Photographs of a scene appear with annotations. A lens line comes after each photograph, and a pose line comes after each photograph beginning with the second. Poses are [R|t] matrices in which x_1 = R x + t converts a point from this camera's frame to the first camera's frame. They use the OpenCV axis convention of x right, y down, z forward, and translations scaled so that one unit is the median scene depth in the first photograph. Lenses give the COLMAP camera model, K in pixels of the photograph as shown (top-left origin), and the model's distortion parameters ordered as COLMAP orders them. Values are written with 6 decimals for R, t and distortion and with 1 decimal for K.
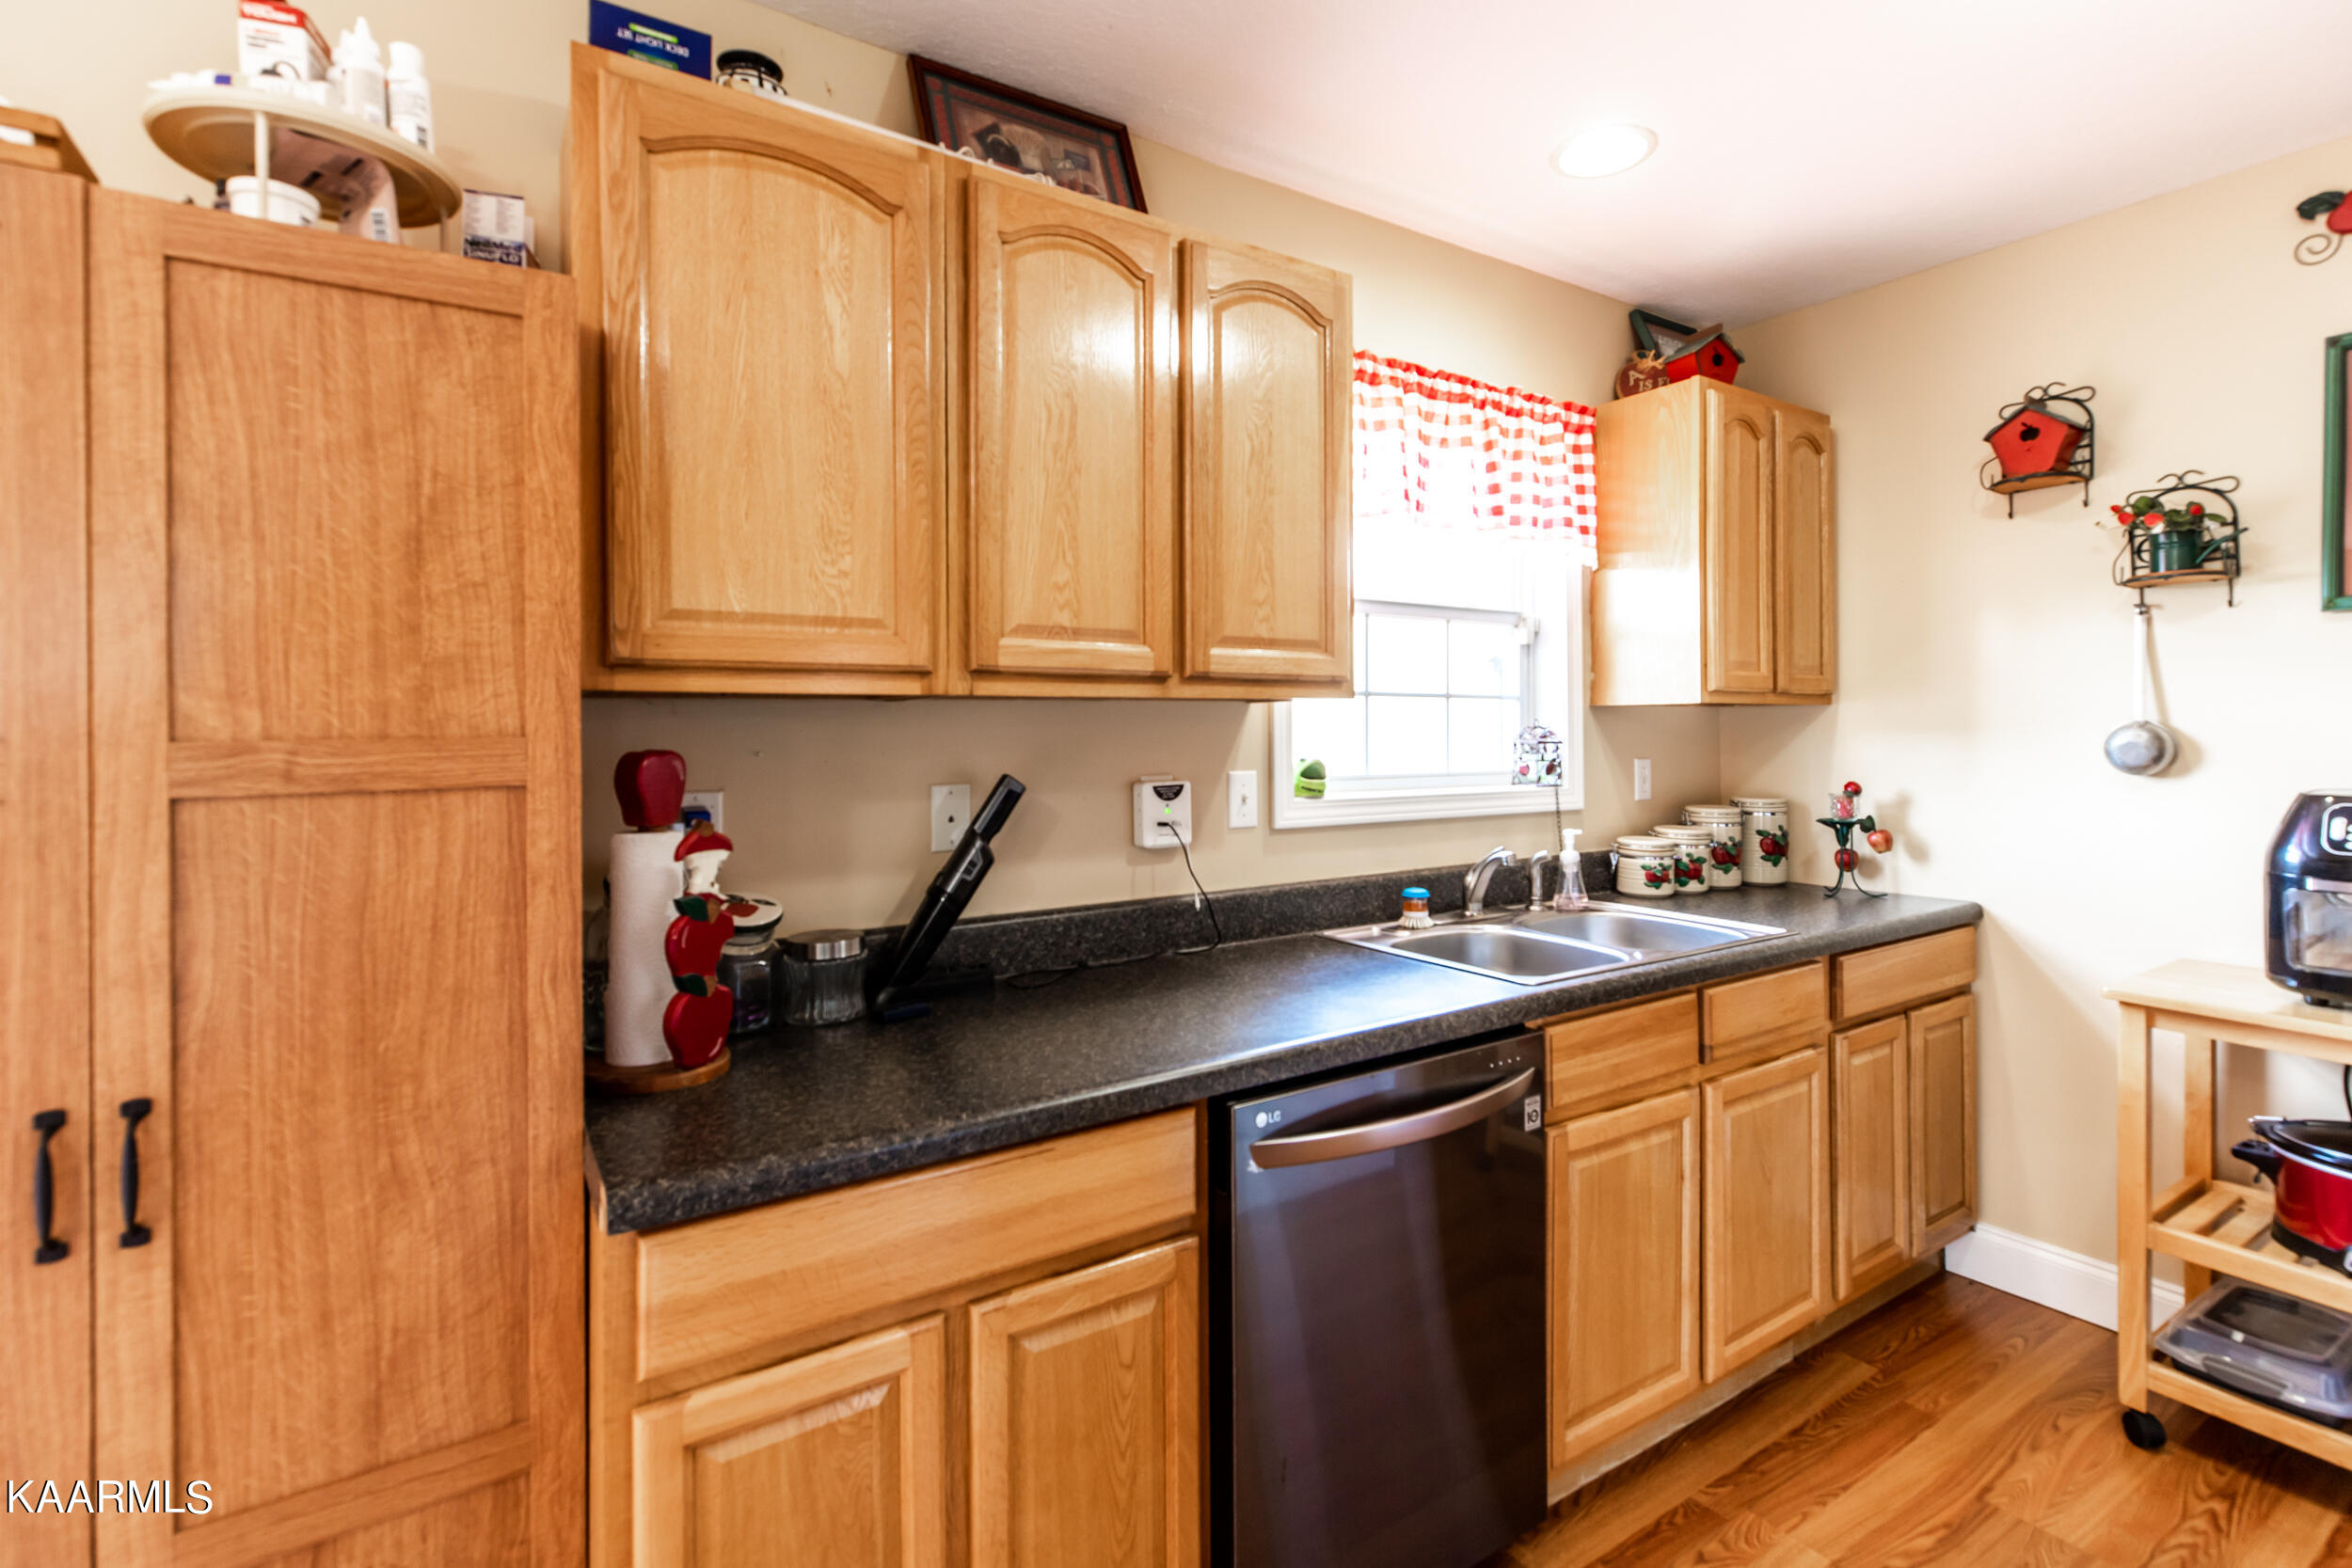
lens RADIAL K [[1076.4, 0, 1175.2], [0, 1076.4, 724.7], [0, 0, 1]] dist [0.009163, -0.001068]
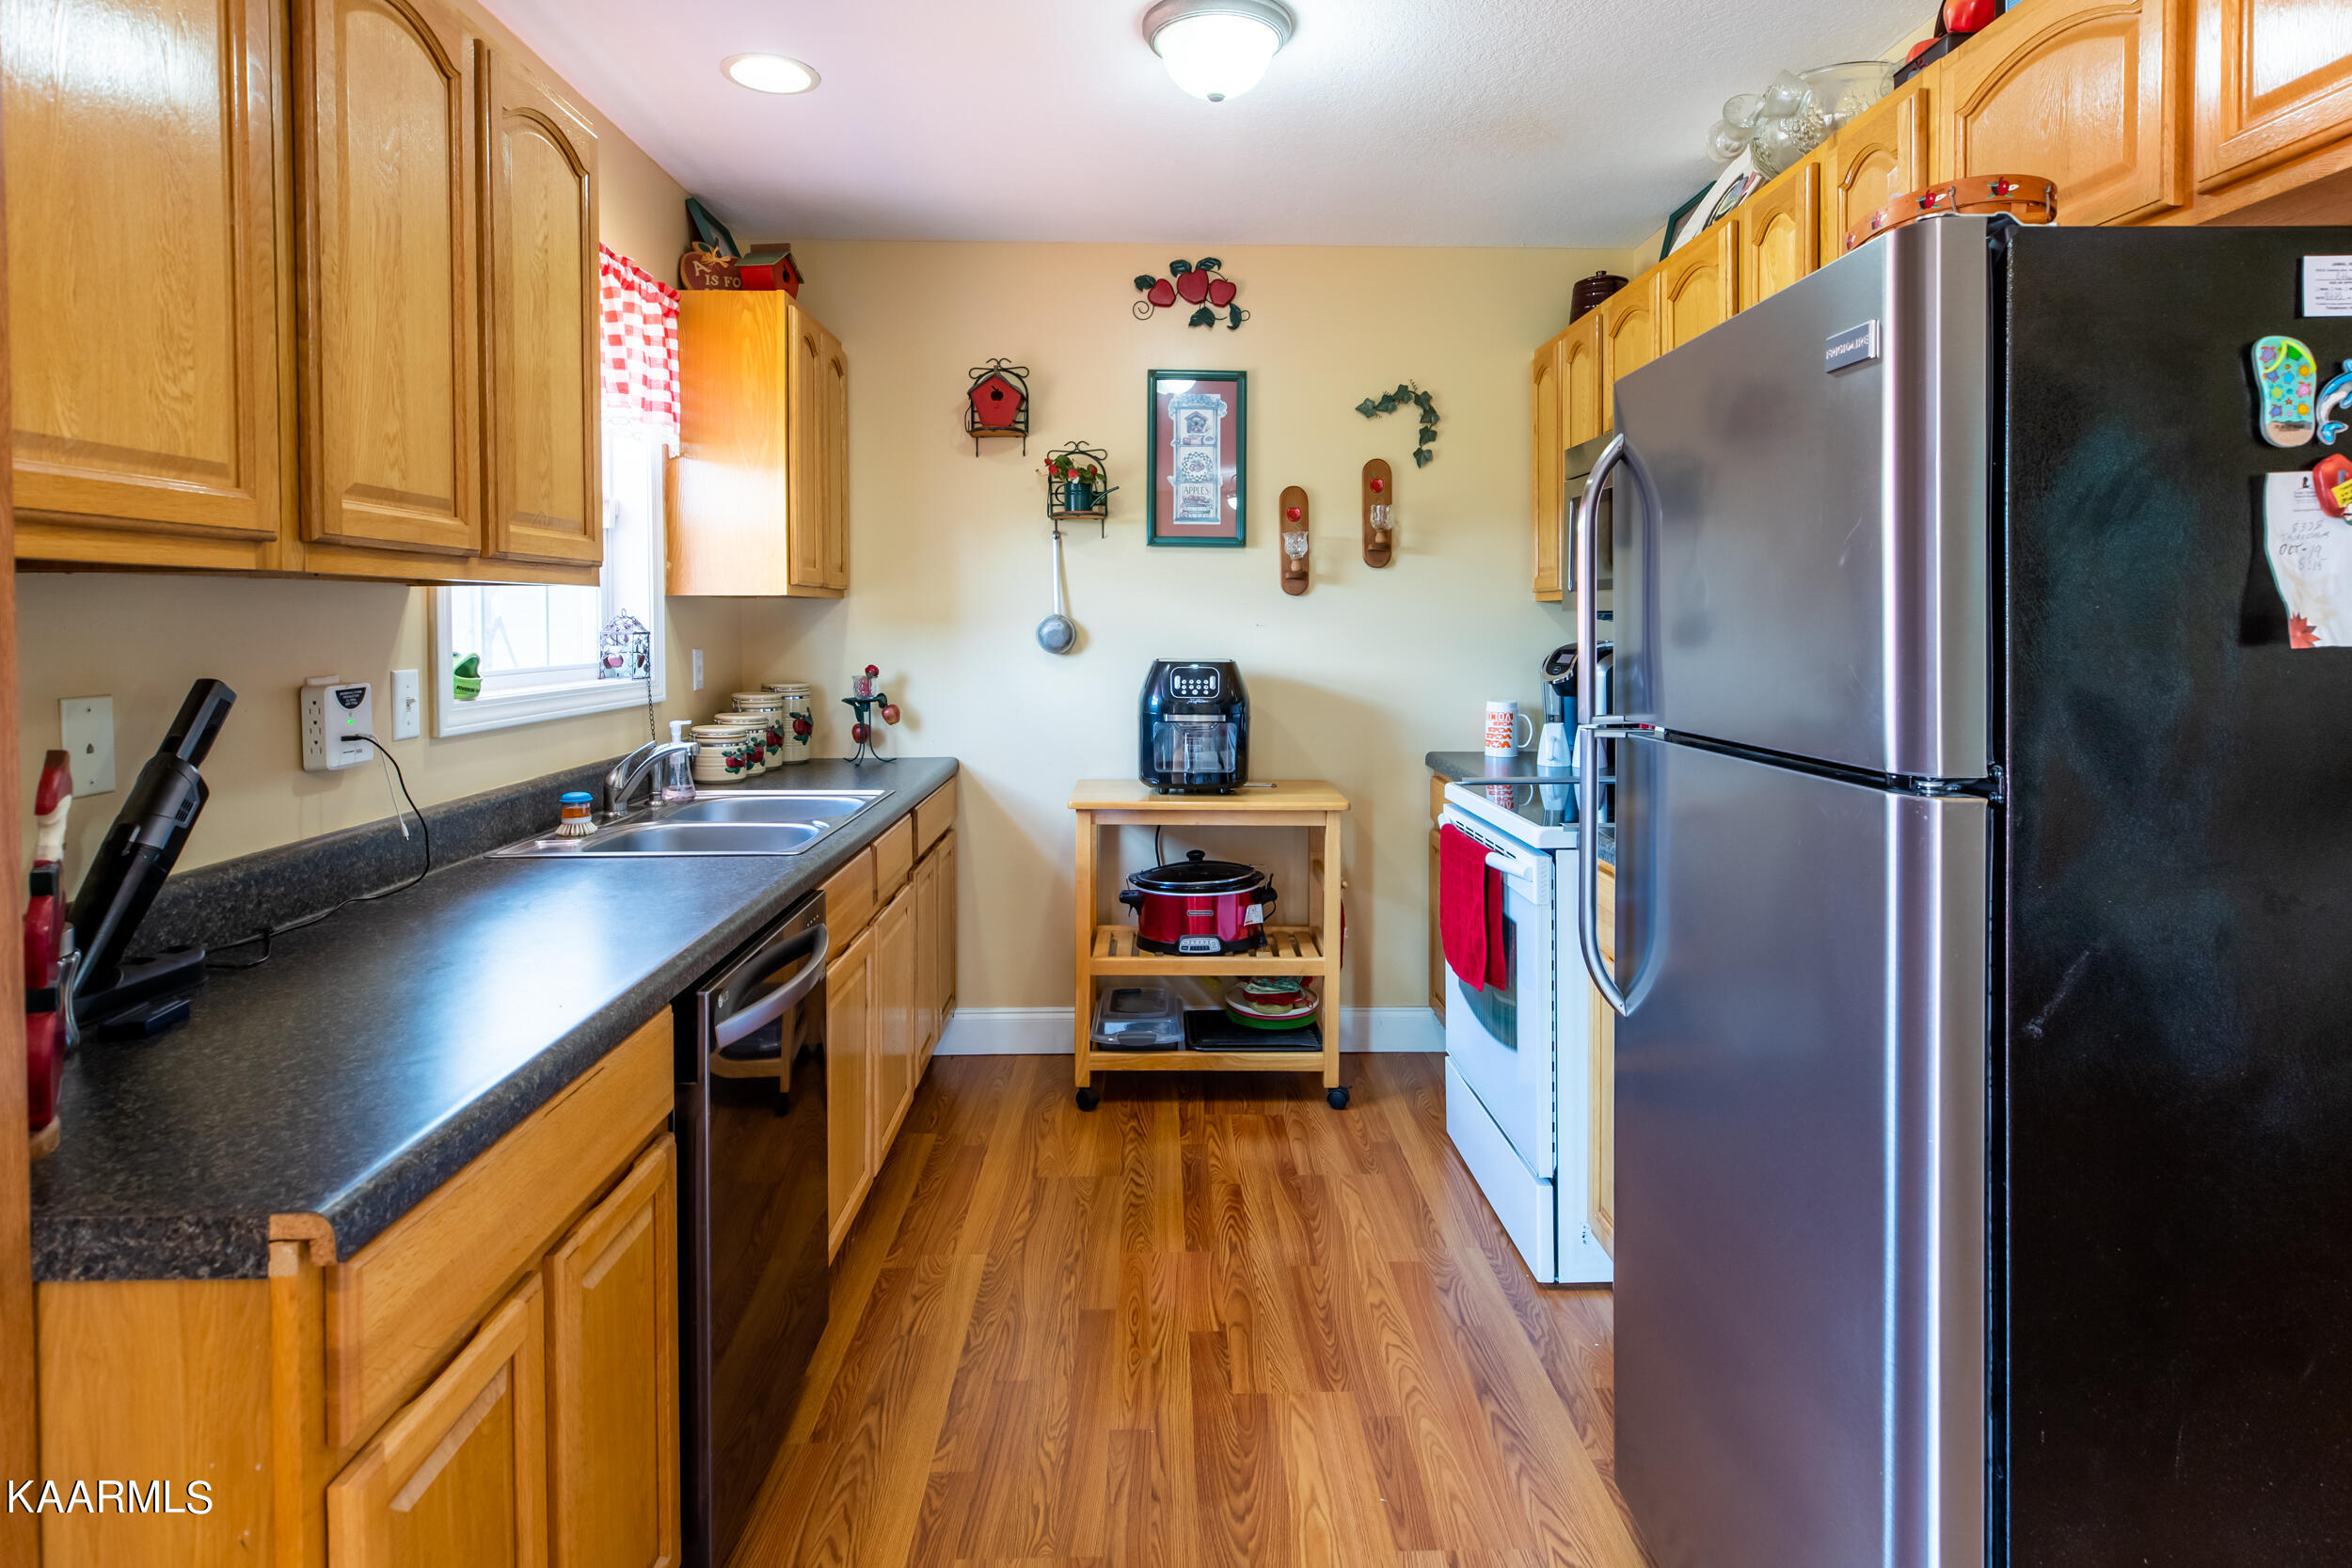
lens RADIAL K [[1076.4, 0, 1265.2], [0, 1076.4, 634.1], [0, 0, 1]] dist [0.009163, -0.001068]
pose [[0.554082, -0.008064, 0.832423, -0.182728], [-0.006100, 0.999887, 0.013747, 0.000781], [-0.832440, -0.012695, 0.553970, 0.003604]]
